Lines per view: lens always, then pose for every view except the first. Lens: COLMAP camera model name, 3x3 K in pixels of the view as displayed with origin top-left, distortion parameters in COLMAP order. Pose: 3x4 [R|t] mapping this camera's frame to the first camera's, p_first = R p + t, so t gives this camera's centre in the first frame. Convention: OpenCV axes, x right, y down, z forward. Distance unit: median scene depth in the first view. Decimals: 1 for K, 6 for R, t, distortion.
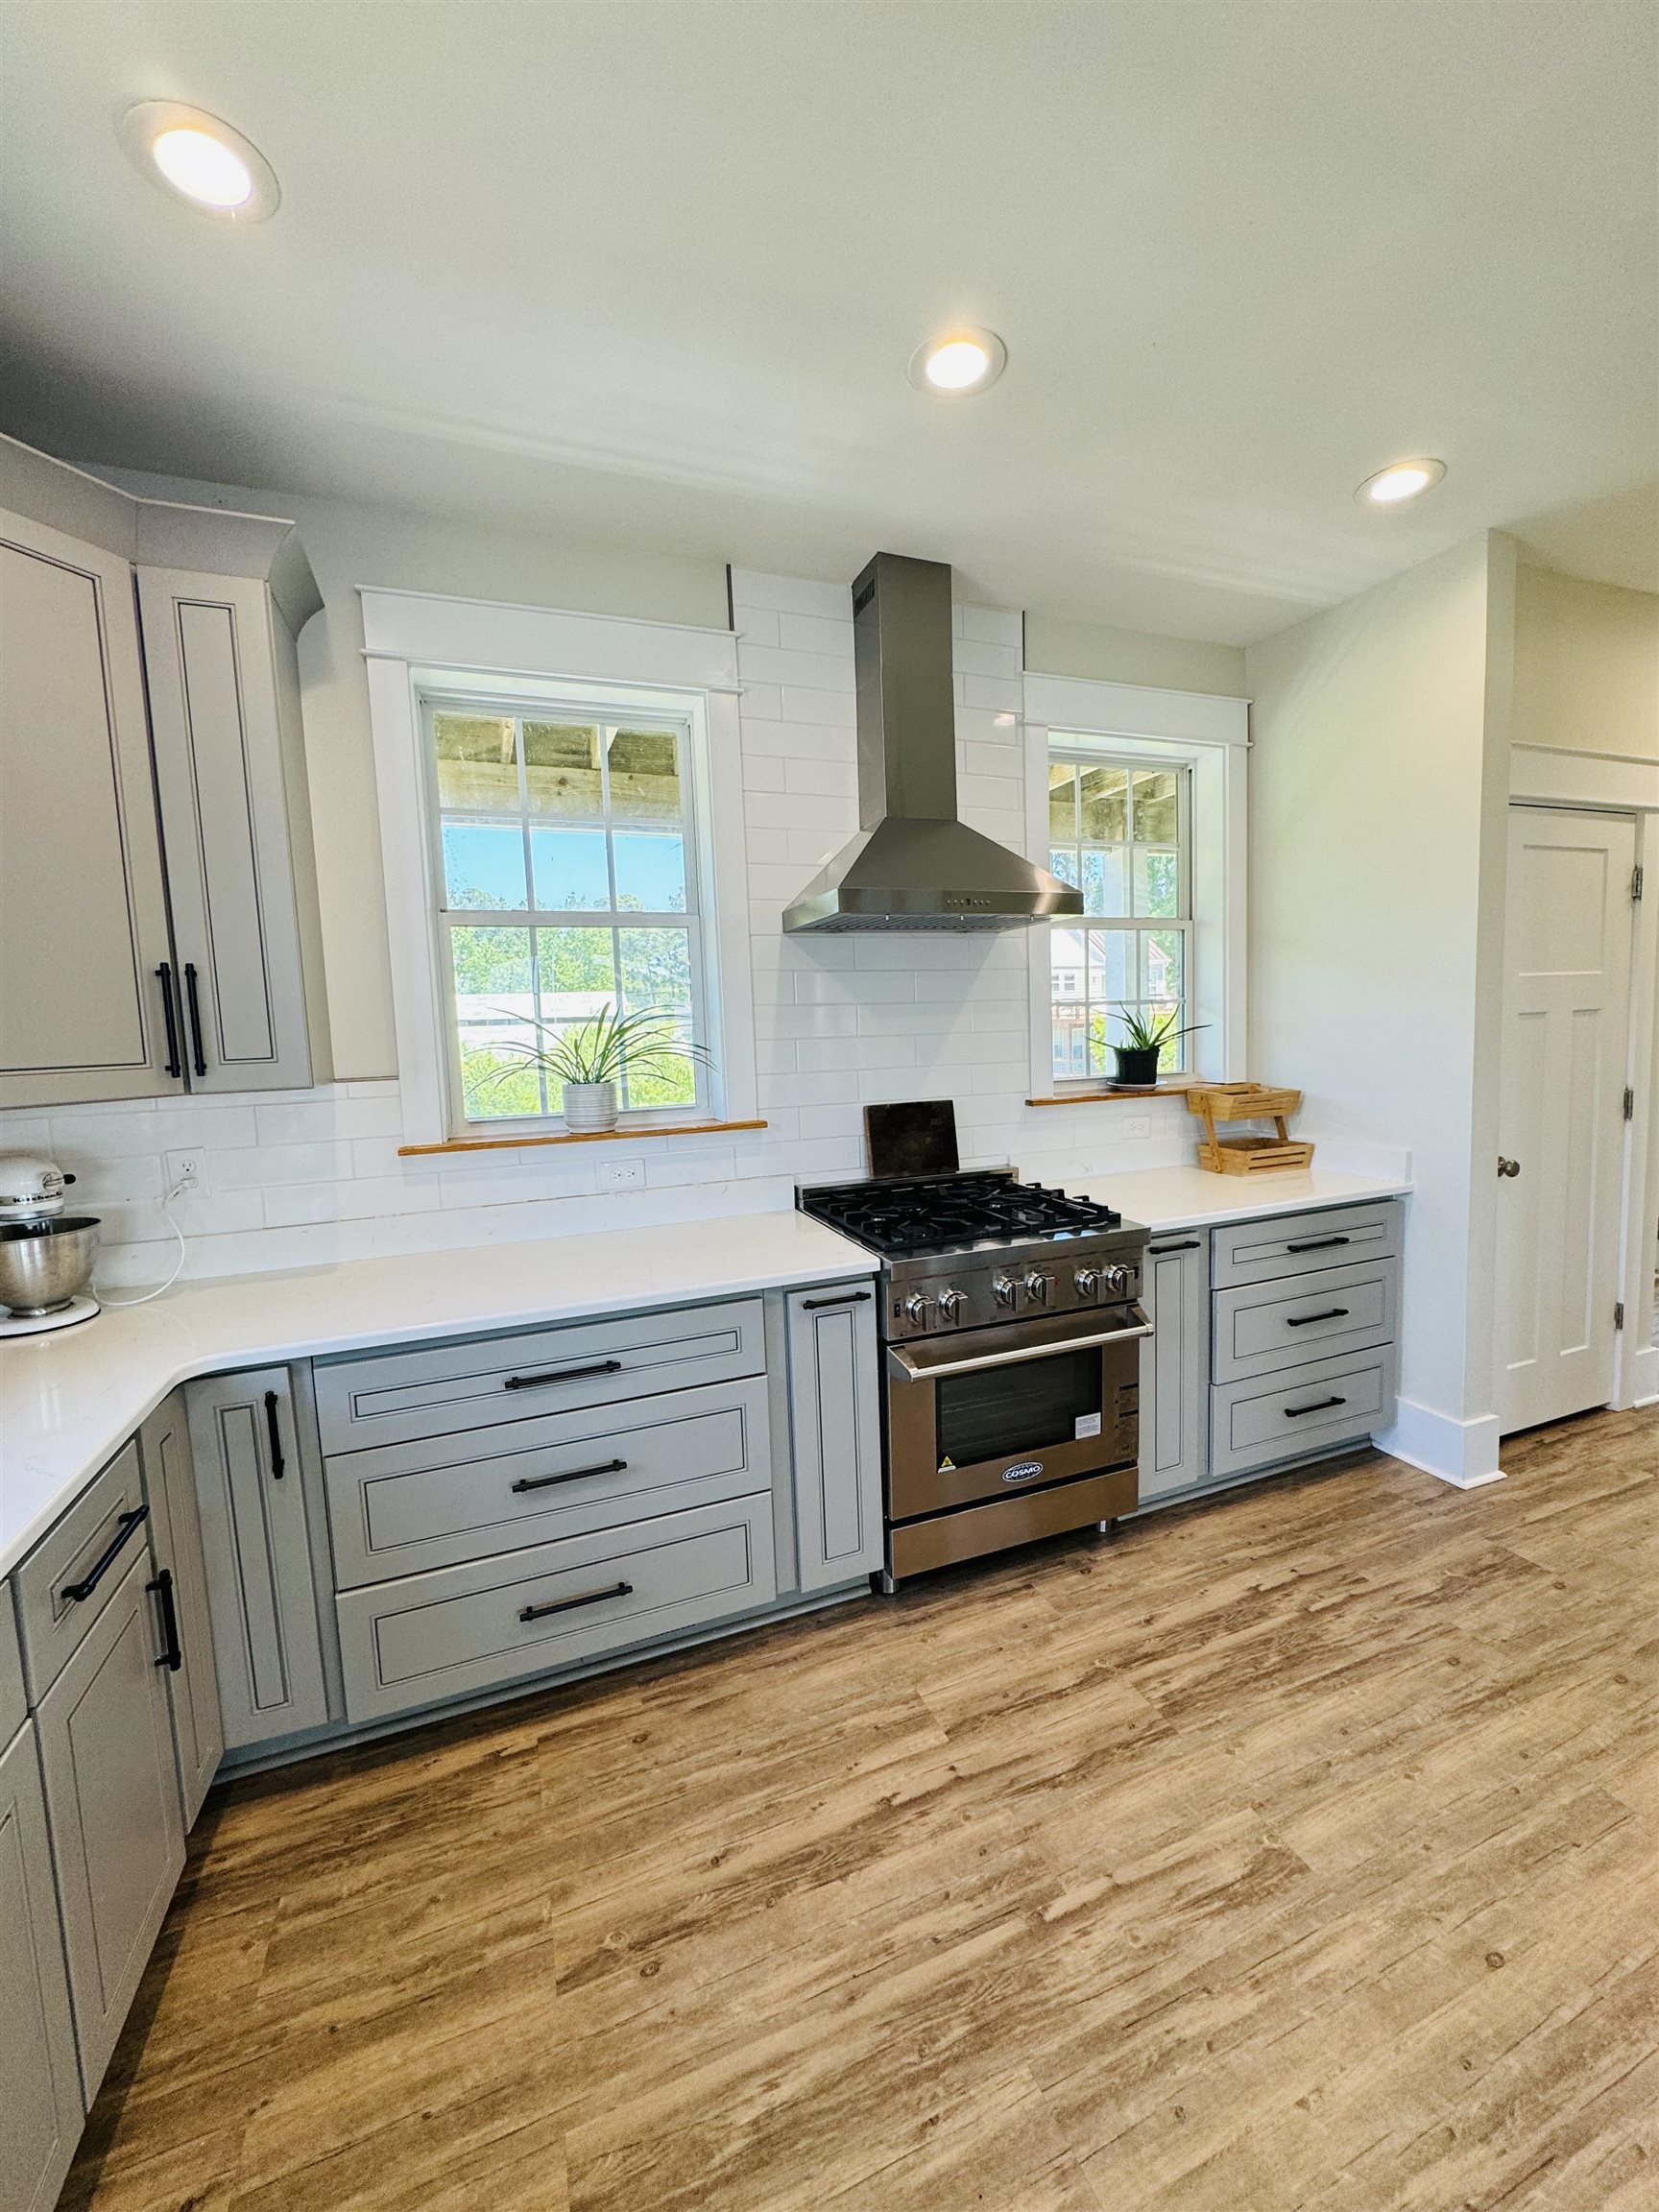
lens RADIAL K [[876.7, 0, 831.6], [0, 876.7, 1103.7], [0, 0, 1]] dist [-0.004087, 0.000689]
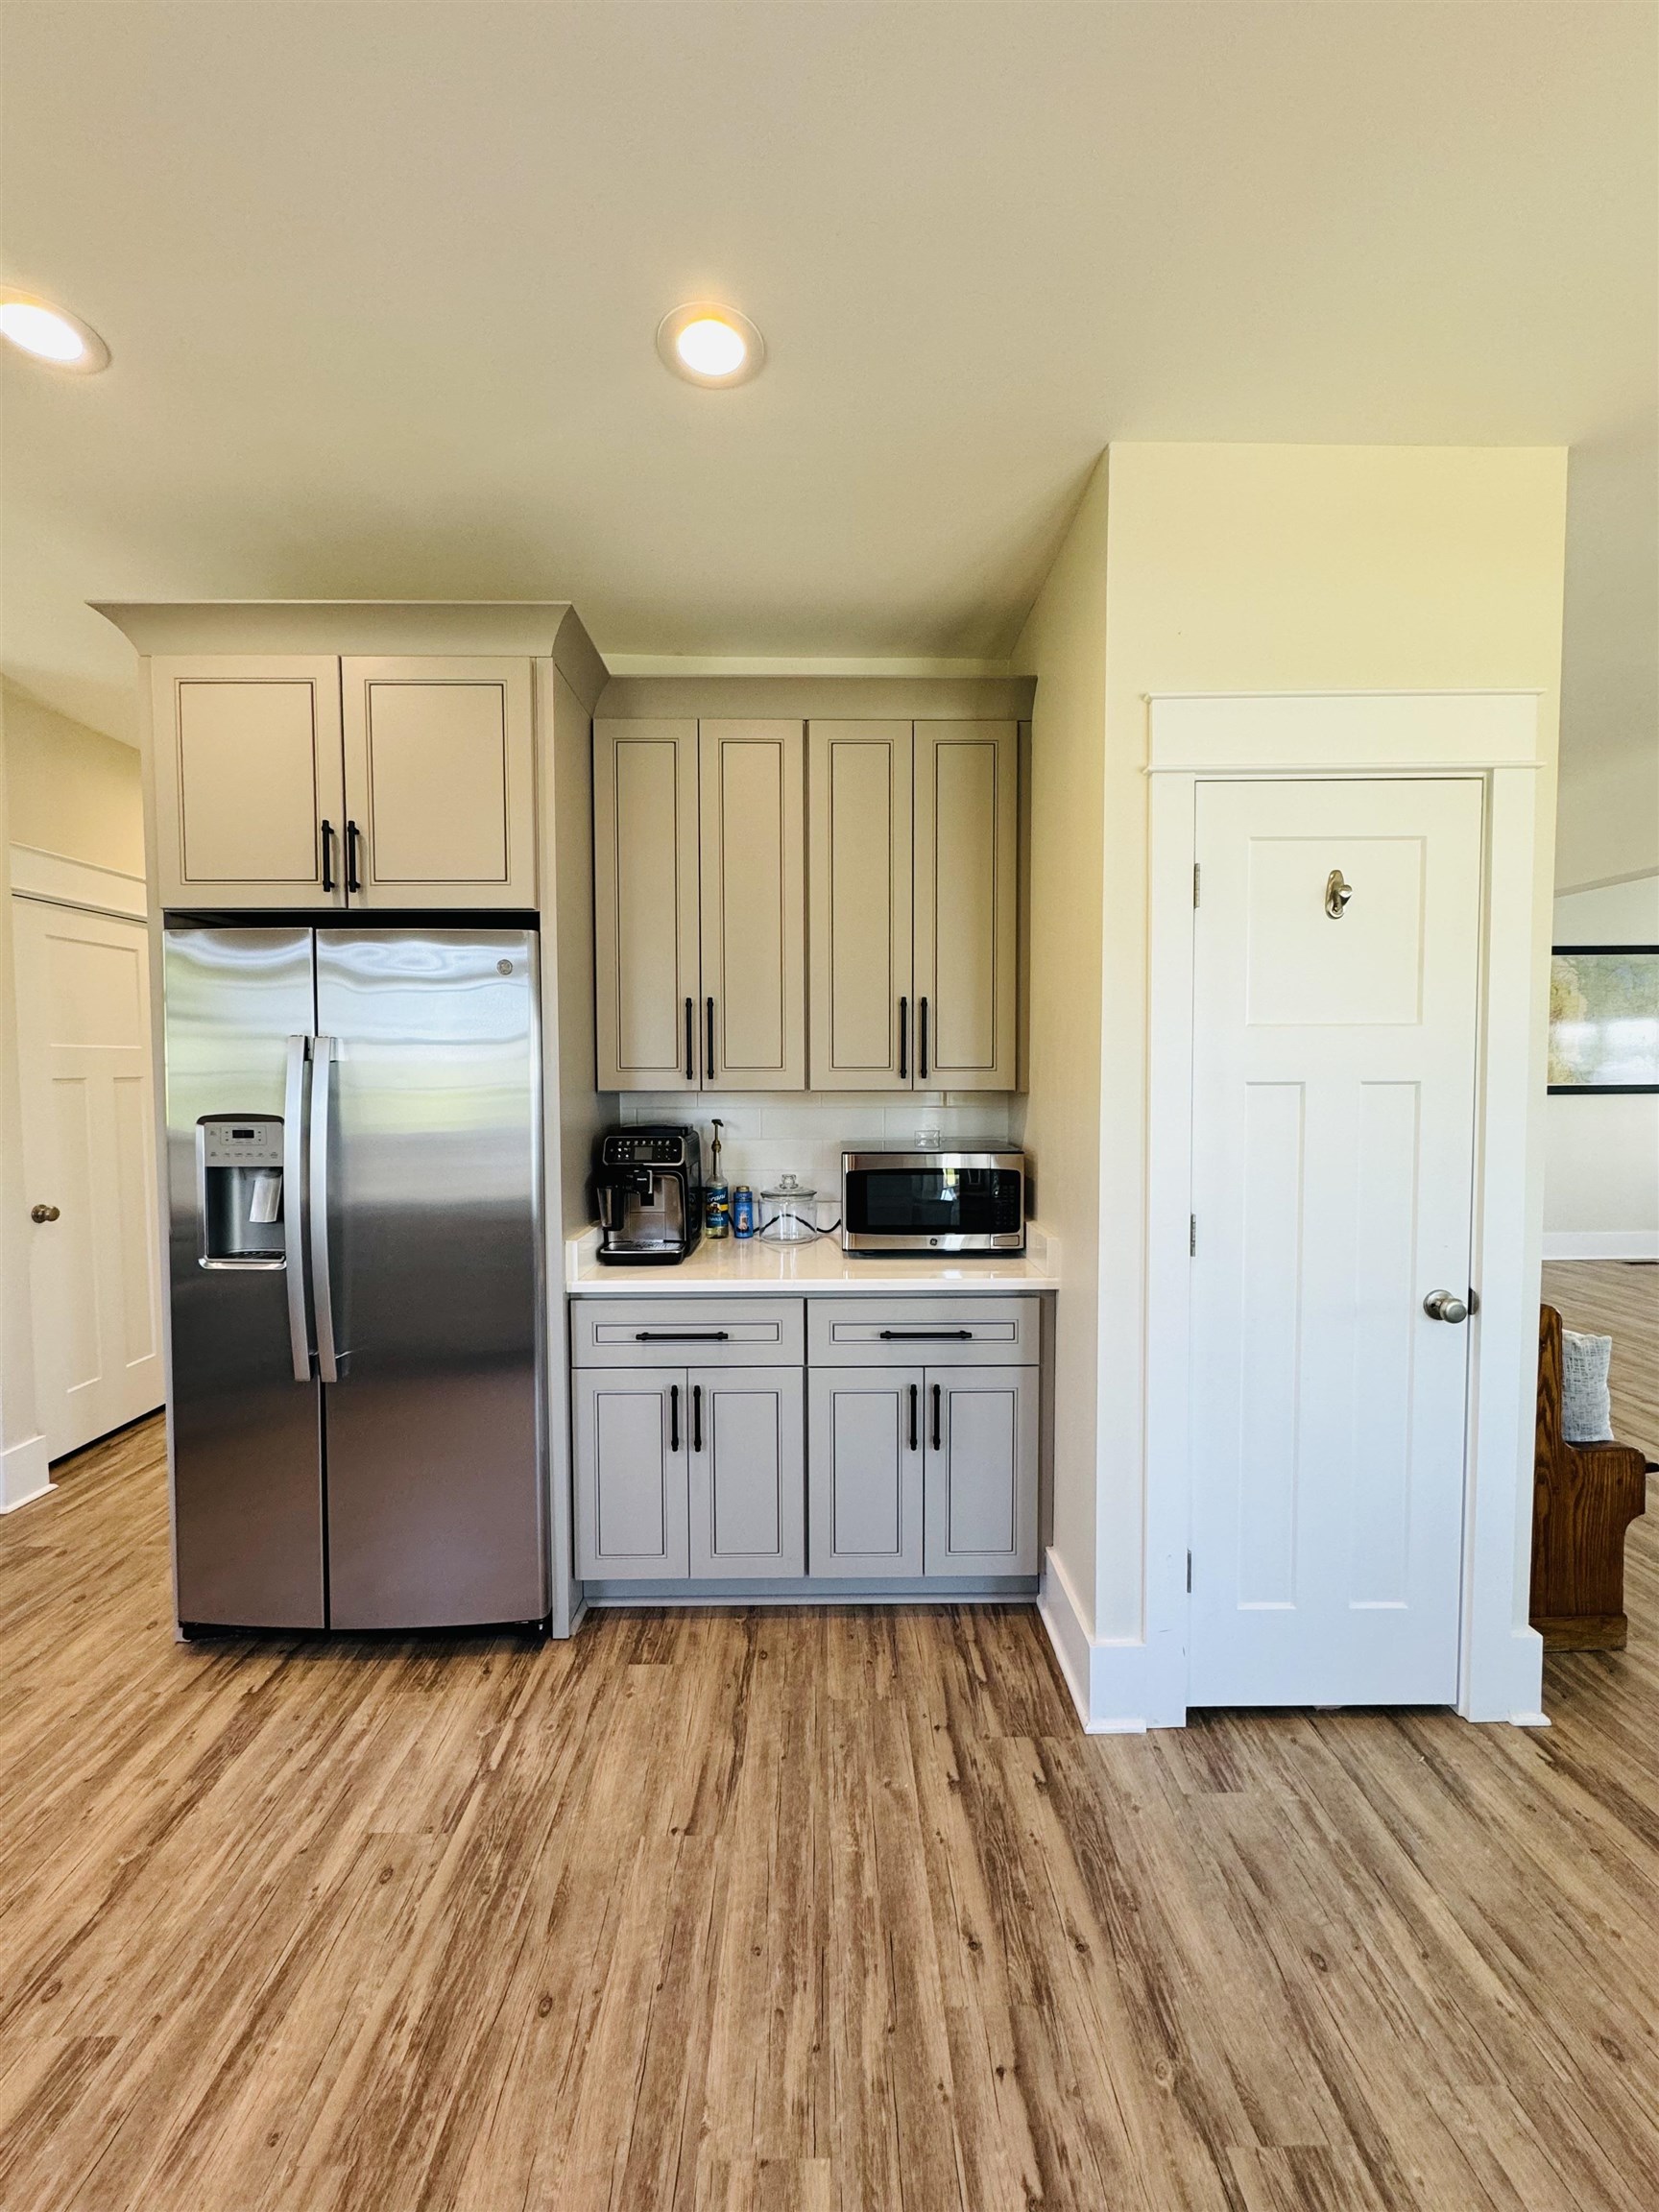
lens RADIAL K [[876.7, 0, 831.6], [0, 876.7, 1103.7], [0, 0, 1]] dist [-0.004087, 0.000689]
pose [[0.355344, -0.003666, 0.934728, 0.086518], [0.078384, 0.996587, -0.025890, 0.047530], [-0.931443, 0.082467, 0.354419, -0.438596]]
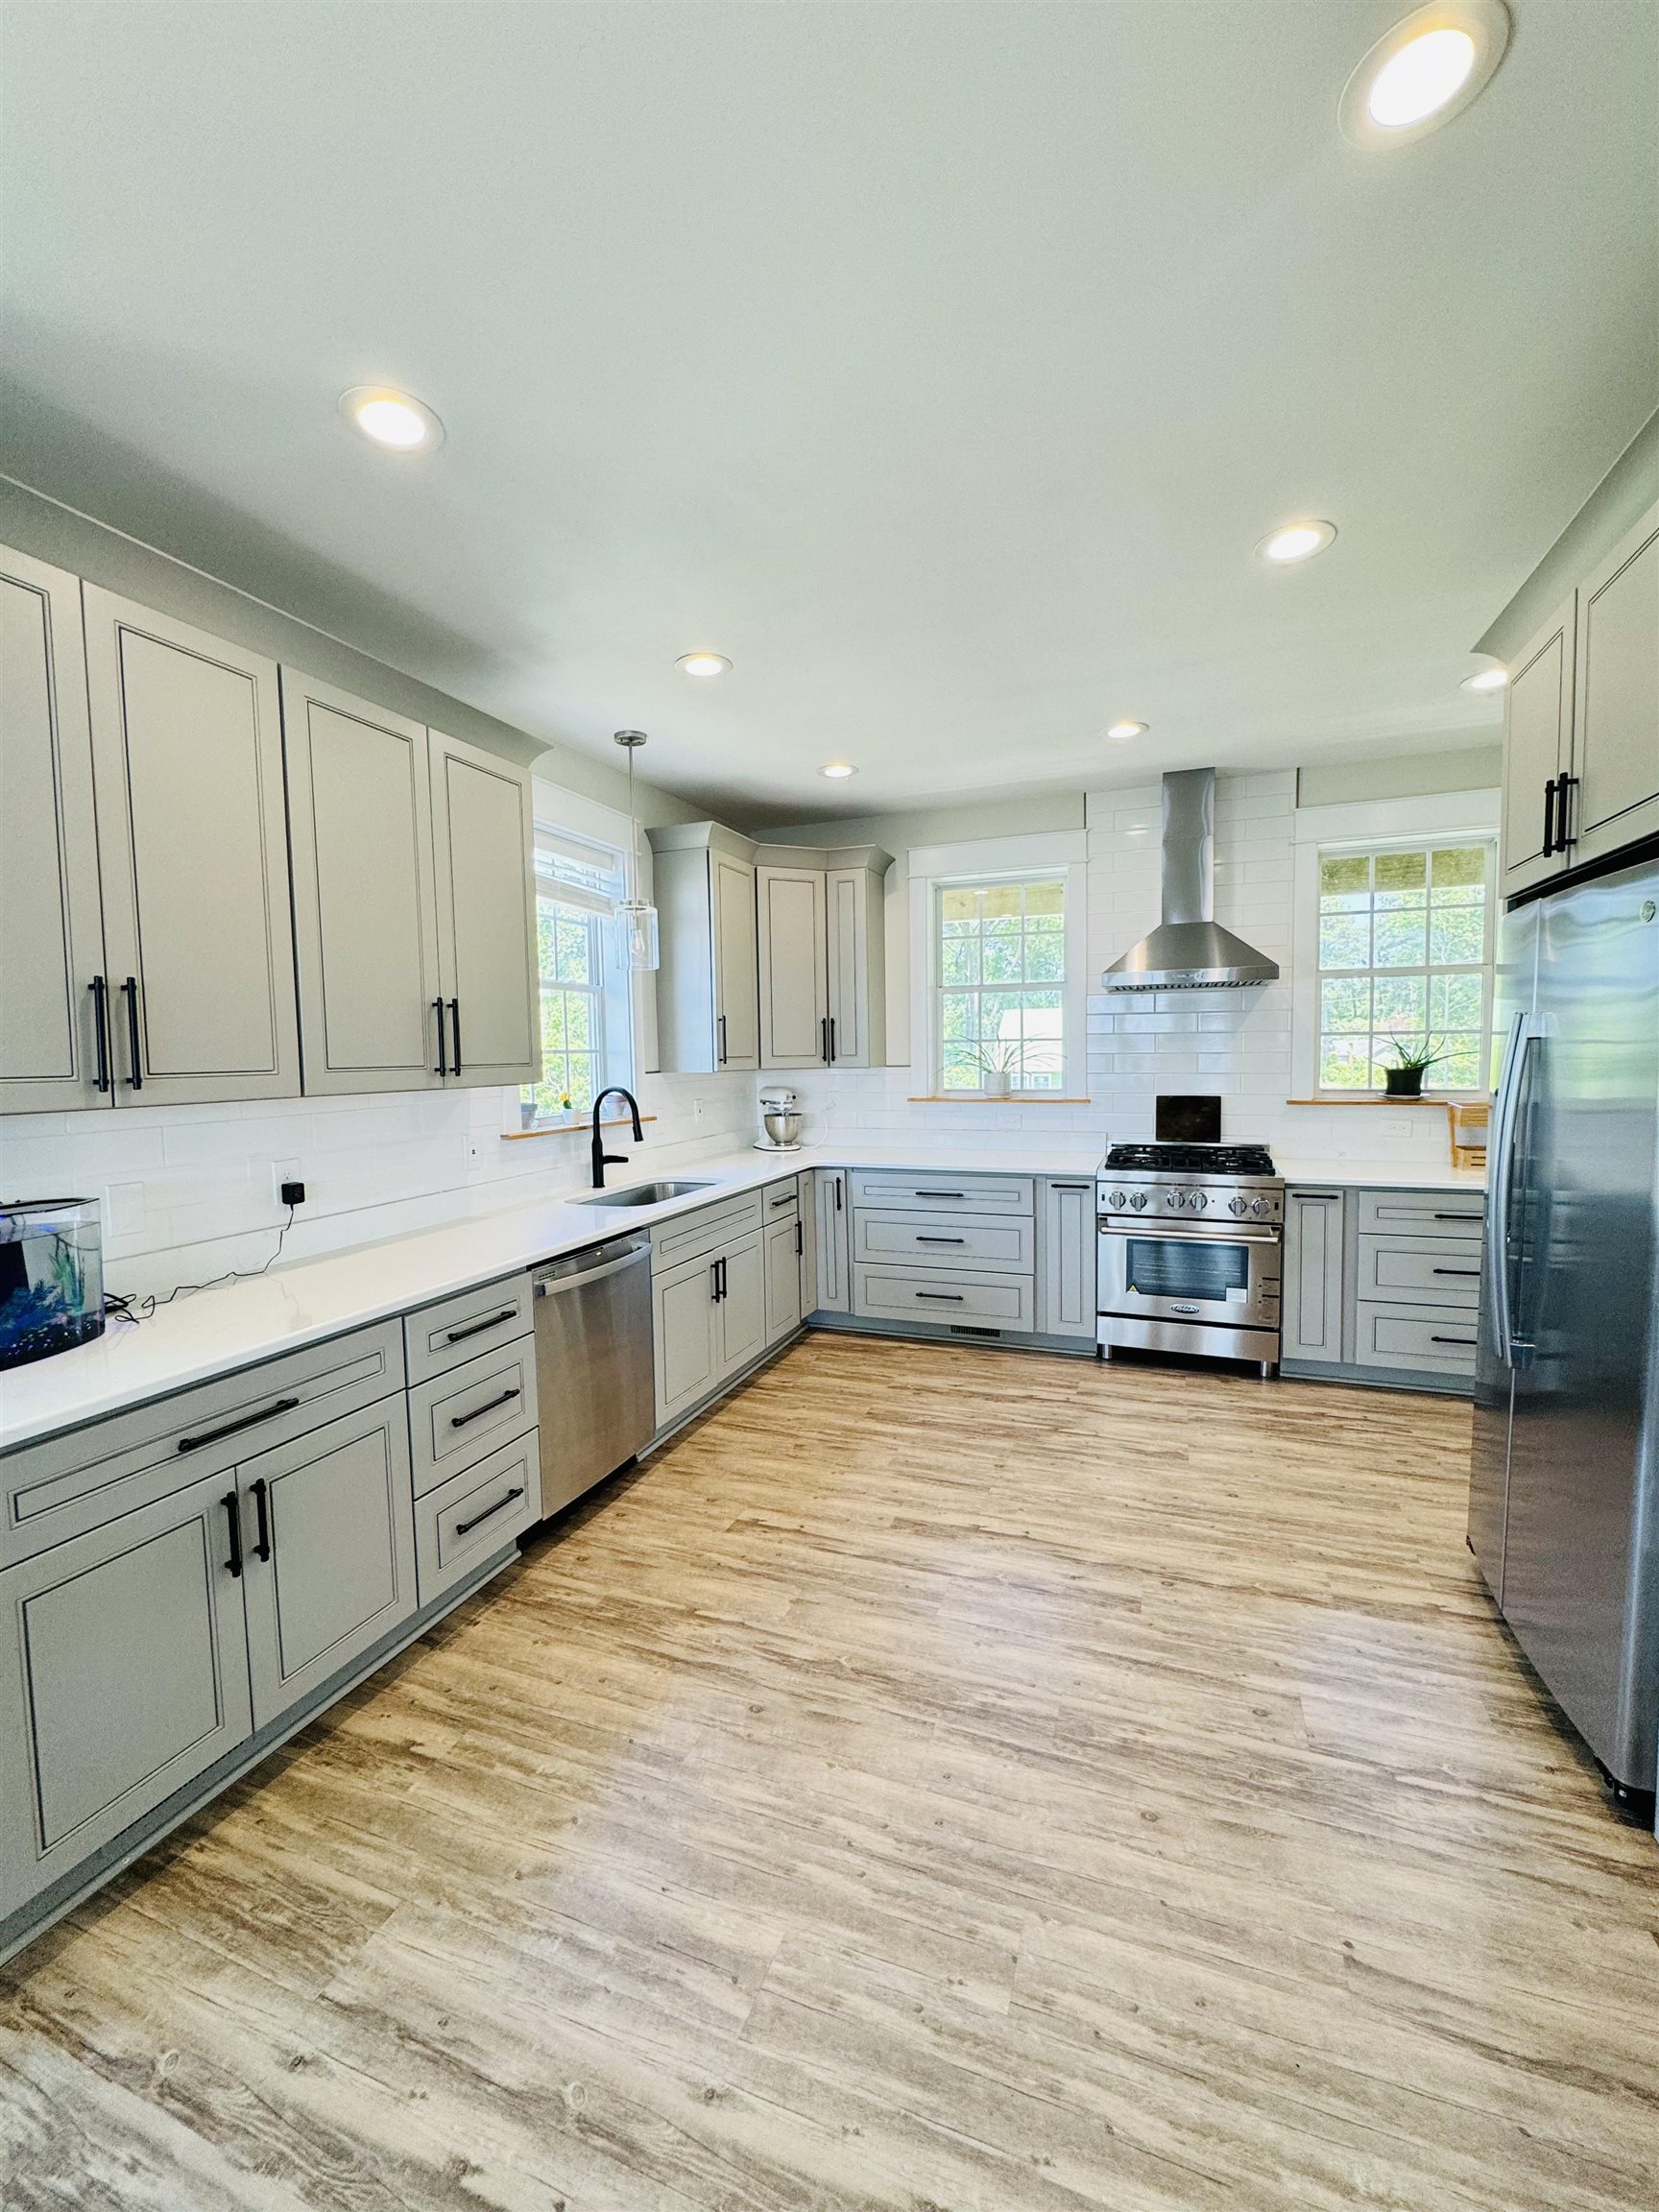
lens RADIAL K [[876.7, 0, 831.6], [0, 876.7, 1103.7], [0, 0, 1]] dist [-0.004087, 0.000689]
pose [[0.736980, 0.065290, -0.672754, 0.826012], [-0.072763, 0.997203, 0.017068, 0.040290], [0.671987, 0.036373, 0.739669, -0.737682]]
